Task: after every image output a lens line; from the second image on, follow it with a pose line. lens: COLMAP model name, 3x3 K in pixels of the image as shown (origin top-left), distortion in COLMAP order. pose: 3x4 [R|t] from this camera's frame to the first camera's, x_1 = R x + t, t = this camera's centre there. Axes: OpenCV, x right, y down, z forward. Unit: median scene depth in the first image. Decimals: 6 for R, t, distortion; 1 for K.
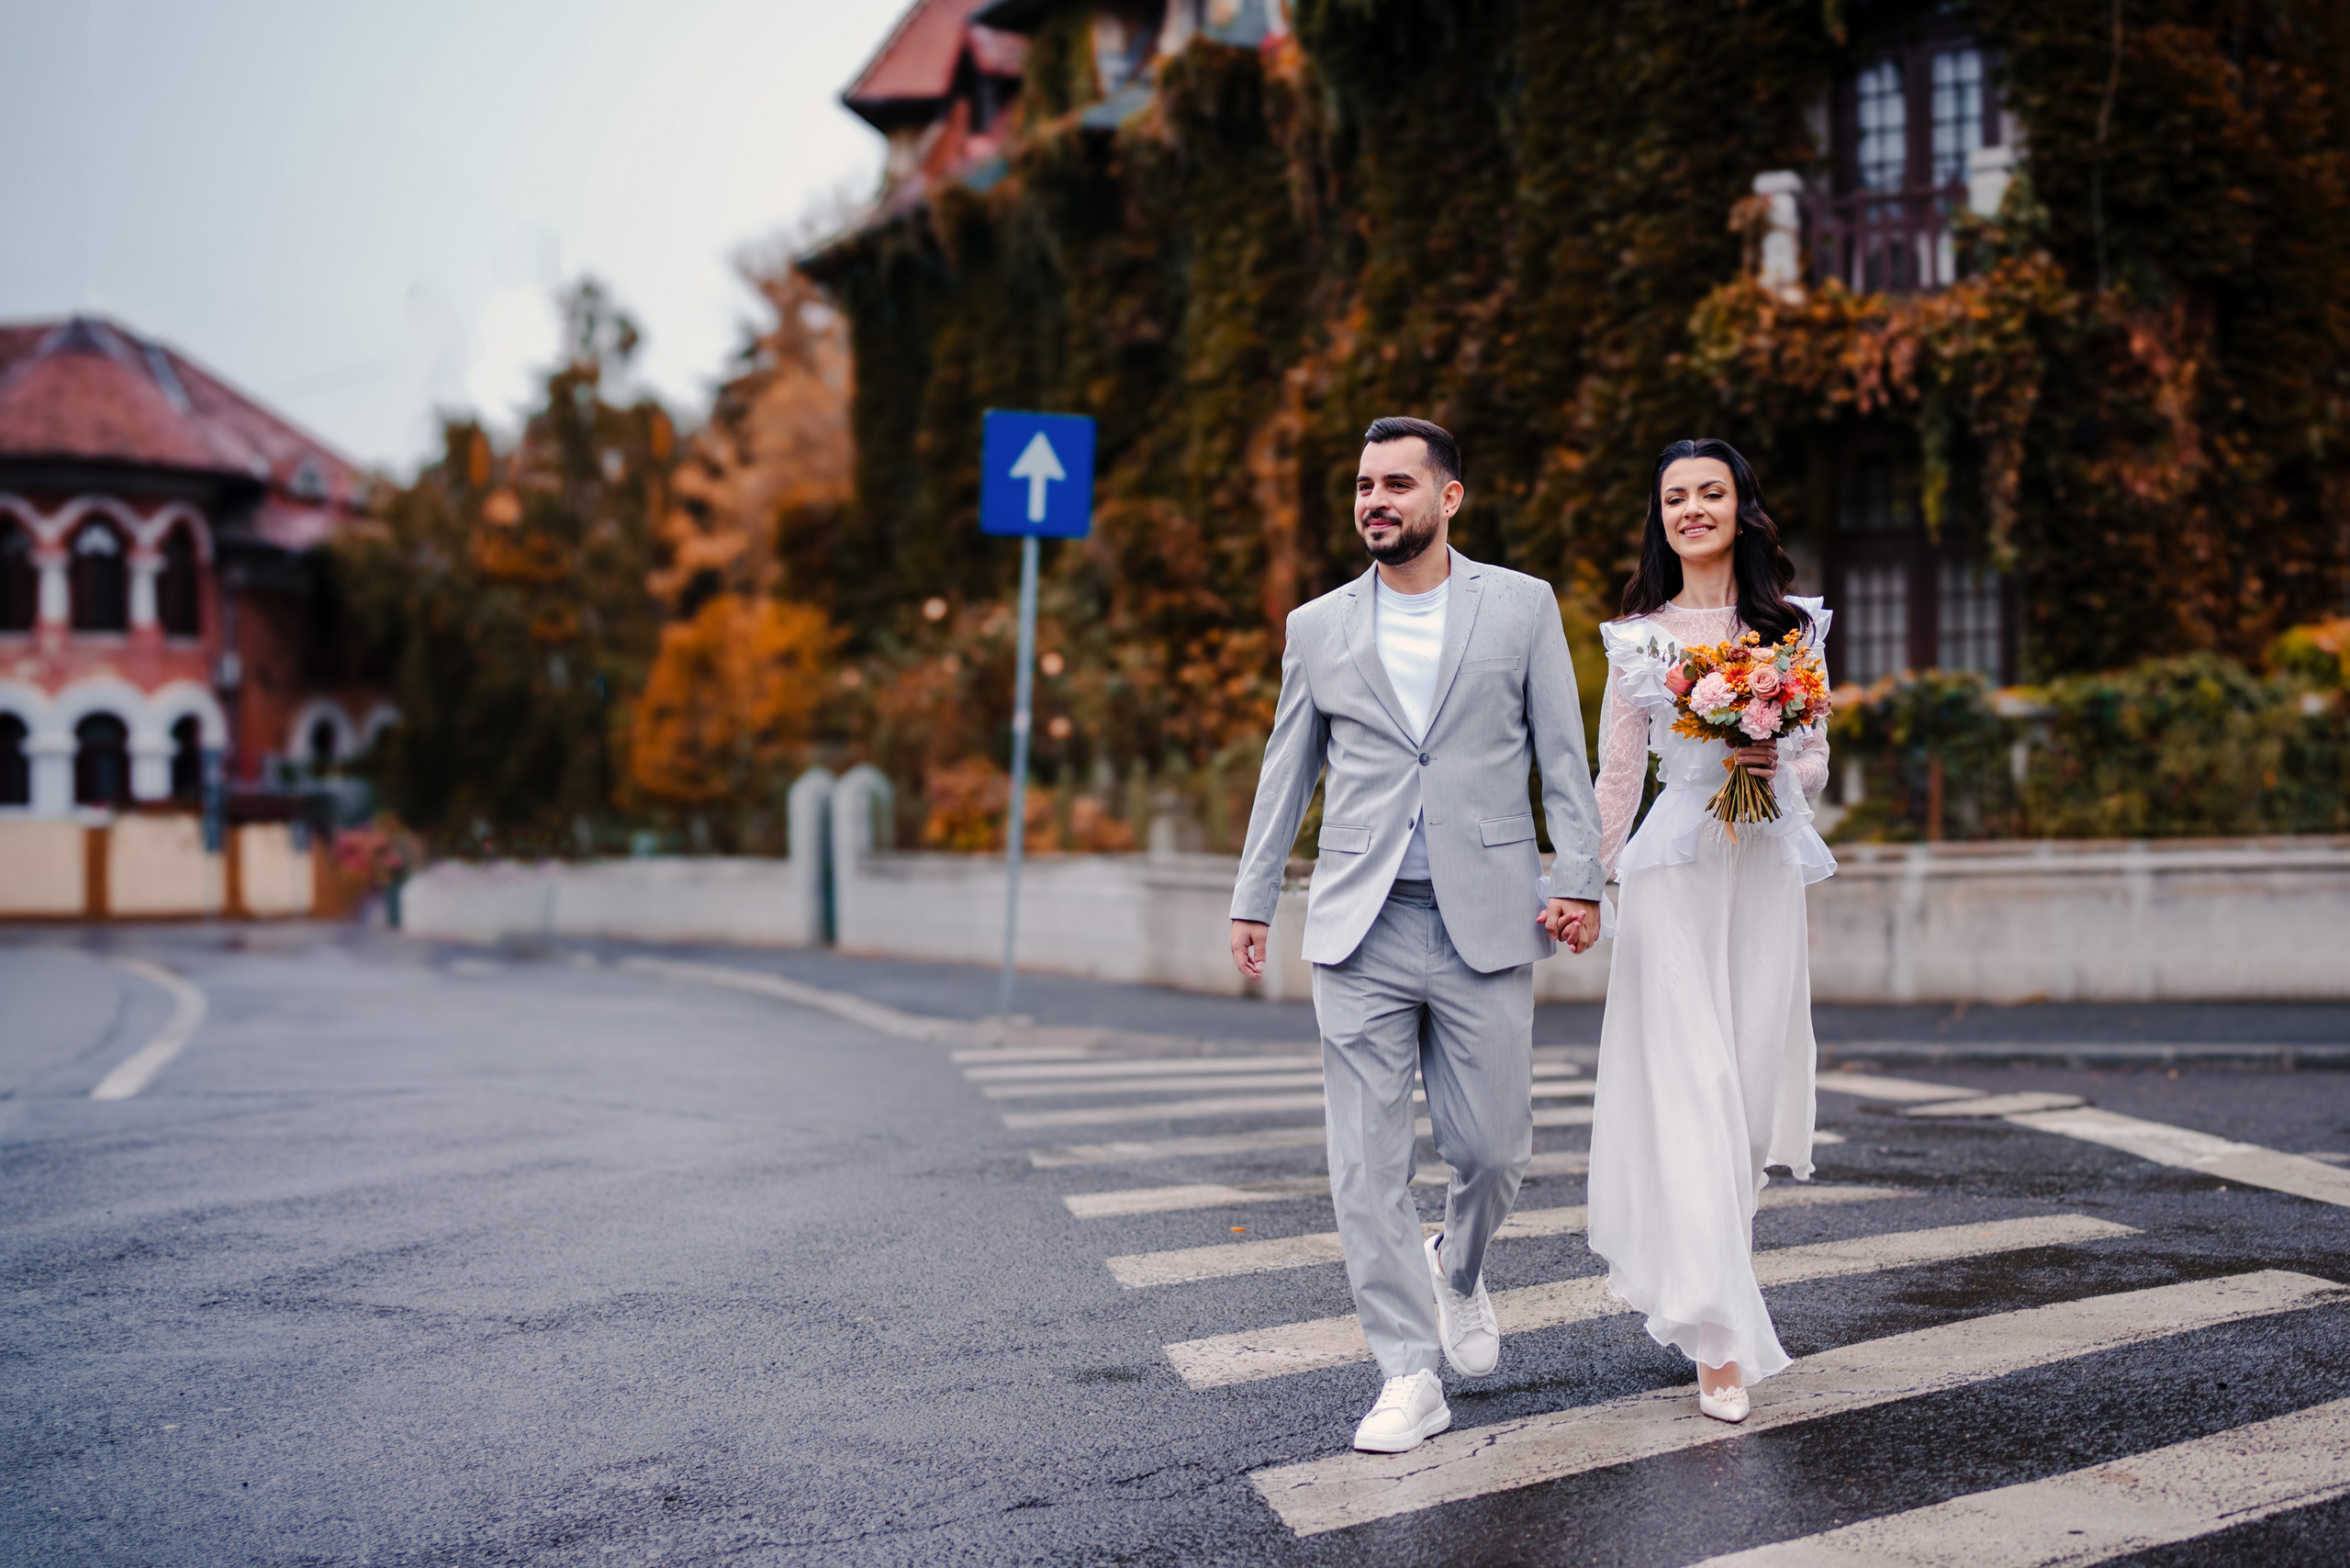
lens RADIAL K [[2979.1, 0, 1297.1], [0, 2979.1, 971.0], [0, 0, 1]] dist [0.001739, 0.026842]
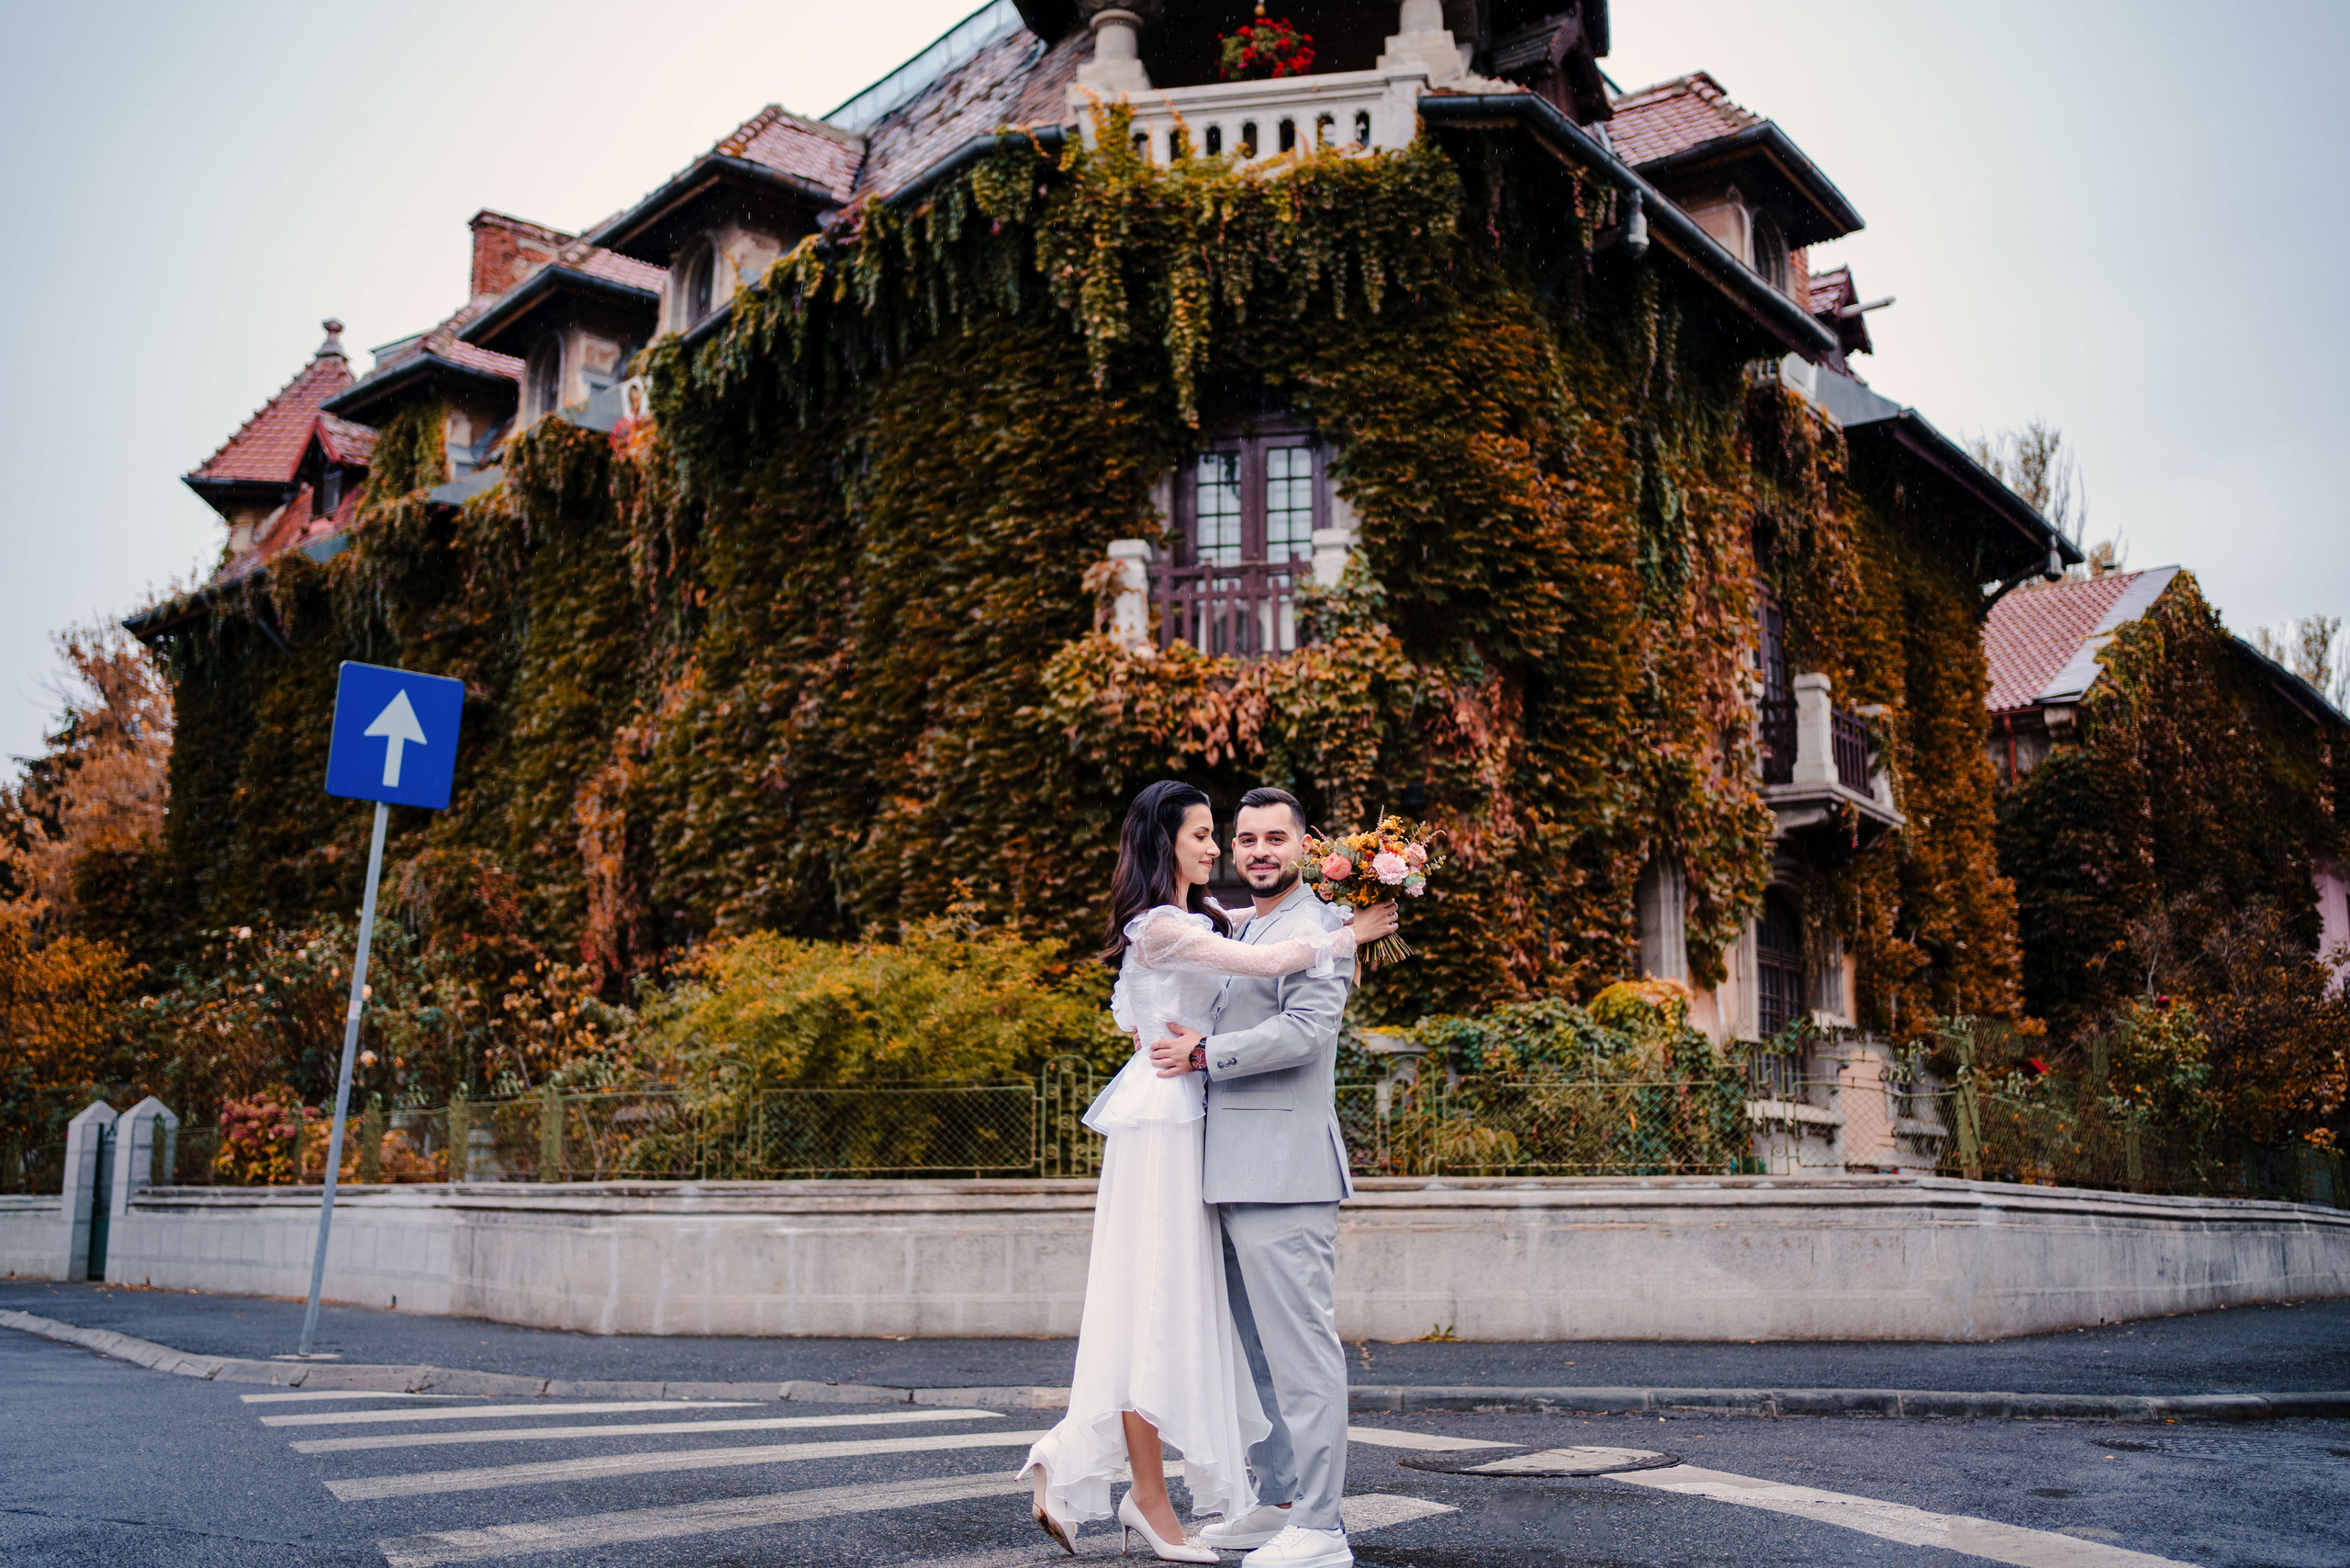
lens RADIAL K [[2494.1, 0, 1175.0], [0, 2494.1, 784.0], [0, 0, 1]] dist [-0.022467, 0.027273]
pose [[0.969736, 0.060826, 0.236460, -0.027631], [-0.009028, 0.976743, -0.214225, 0.005677], [-0.243991, 0.205607, 0.947731, 0.182529]]
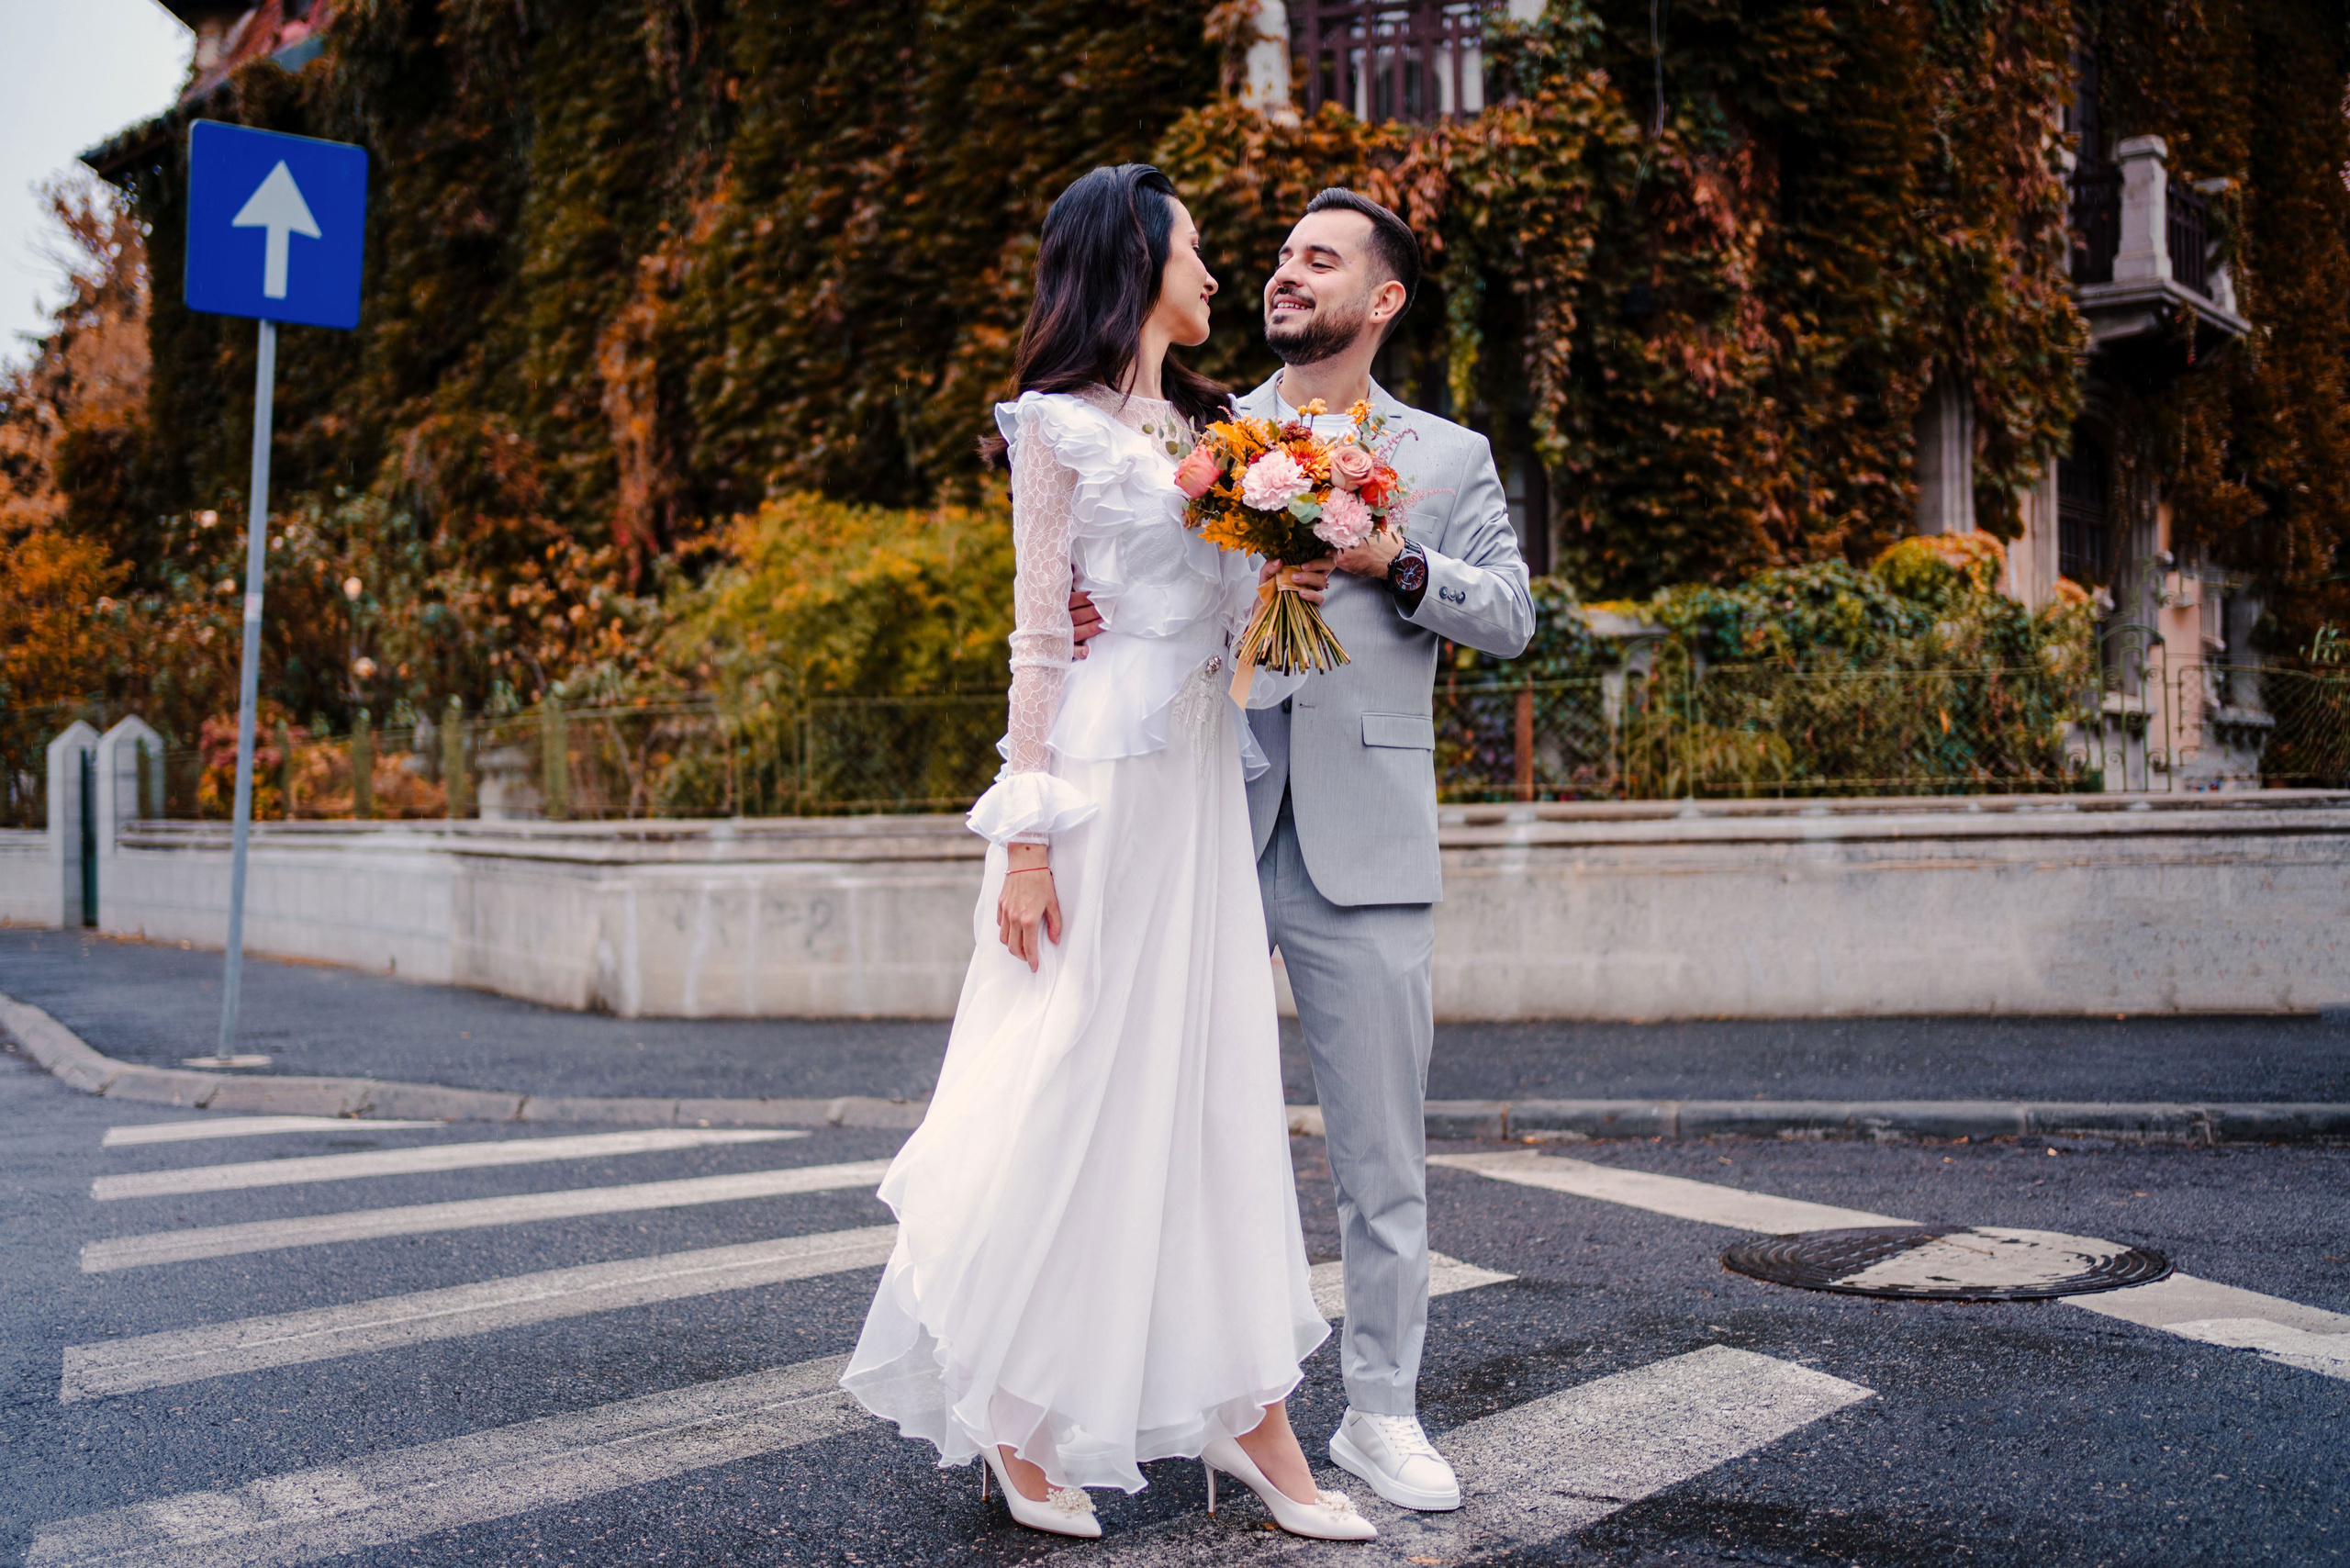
lens RADIAL K [[2577.5, 0, 1309.3], [0, 2577.5, 961.0], [0, 0, 1]] dist [-0.034689, 0.049280]
pose [[0.970662, -0.015561, 0.239944, 0.003733], [0.011530, 0.999768, 0.018195, -0.013349], [-0.240172, -0.014894, 0.970616, 0.333252]]
